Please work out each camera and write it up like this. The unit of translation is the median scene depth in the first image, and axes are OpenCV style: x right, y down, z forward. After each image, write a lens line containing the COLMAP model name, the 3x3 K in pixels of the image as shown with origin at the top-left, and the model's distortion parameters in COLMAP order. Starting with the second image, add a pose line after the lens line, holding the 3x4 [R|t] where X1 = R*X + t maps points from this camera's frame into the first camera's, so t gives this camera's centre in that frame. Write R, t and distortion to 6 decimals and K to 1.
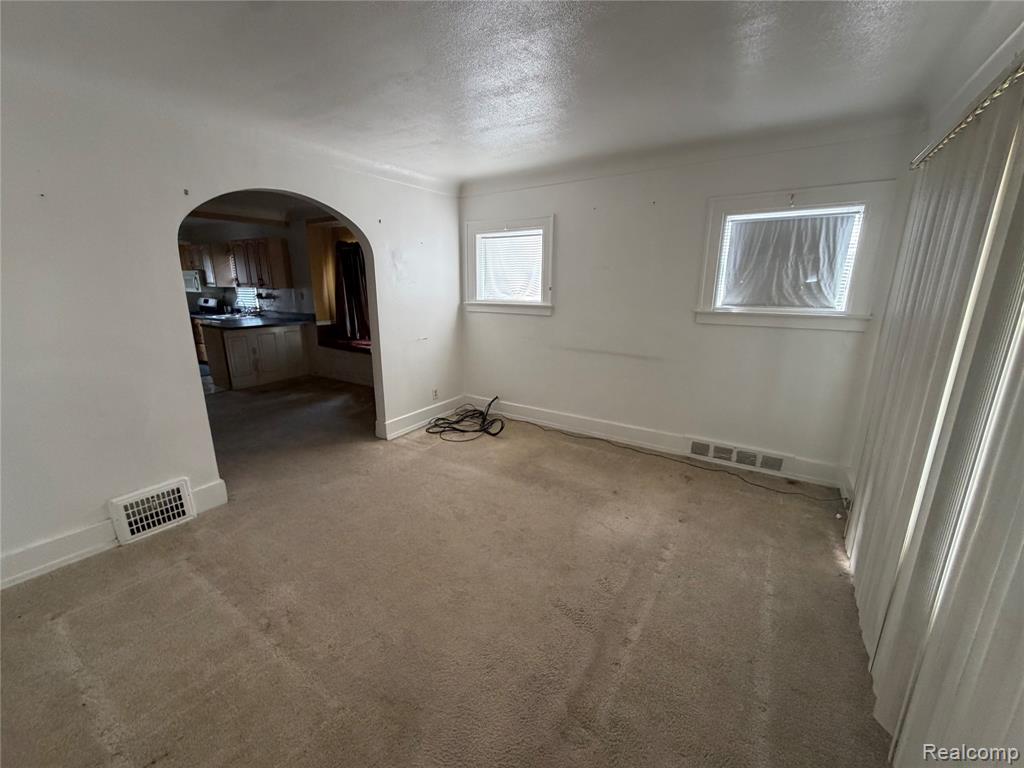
lens RADIAL K [[411.9, 0, 514.2], [0, 411.9, 382.4], [0, 0, 1]] dist [0.000716, 0.000031]
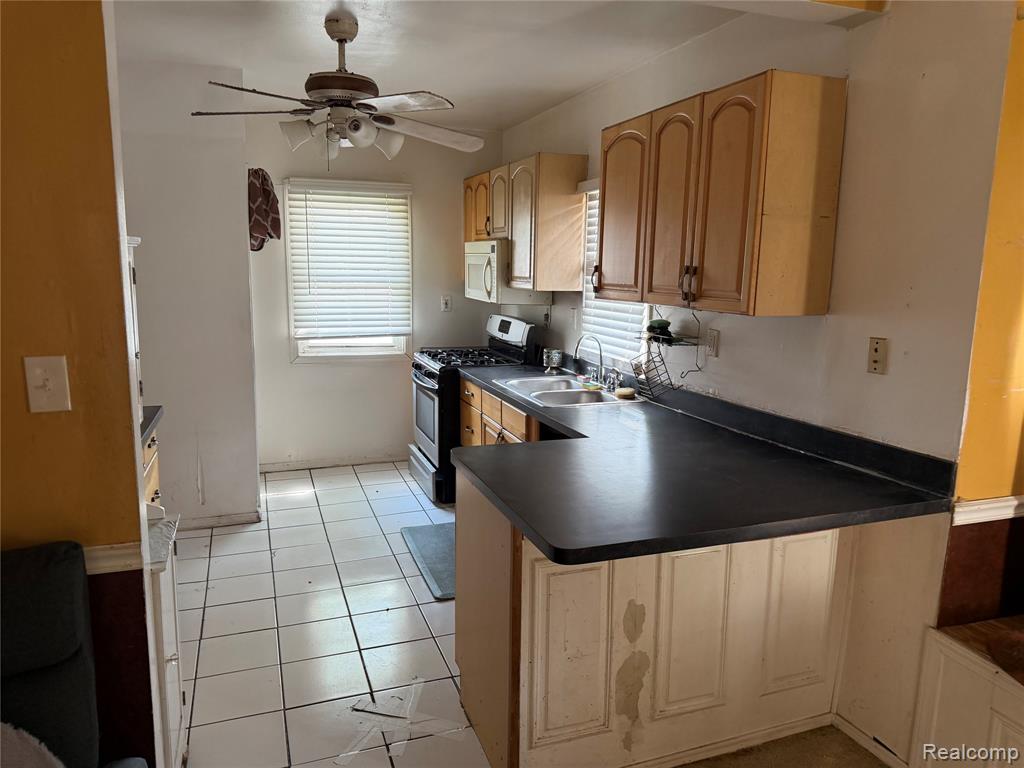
lens RADIAL K [[713.6, 0, 512.8], [0, 713.6, 384.1], [0, 0, 1]] dist [0.010367, 0.001628]
pose [[0.797809, 0.108193, -0.593122, -0.403806], [-0.154583, 0.987589, -0.027781, -0.143743], [0.582756, 0.113851, 0.804633, 0.559862]]
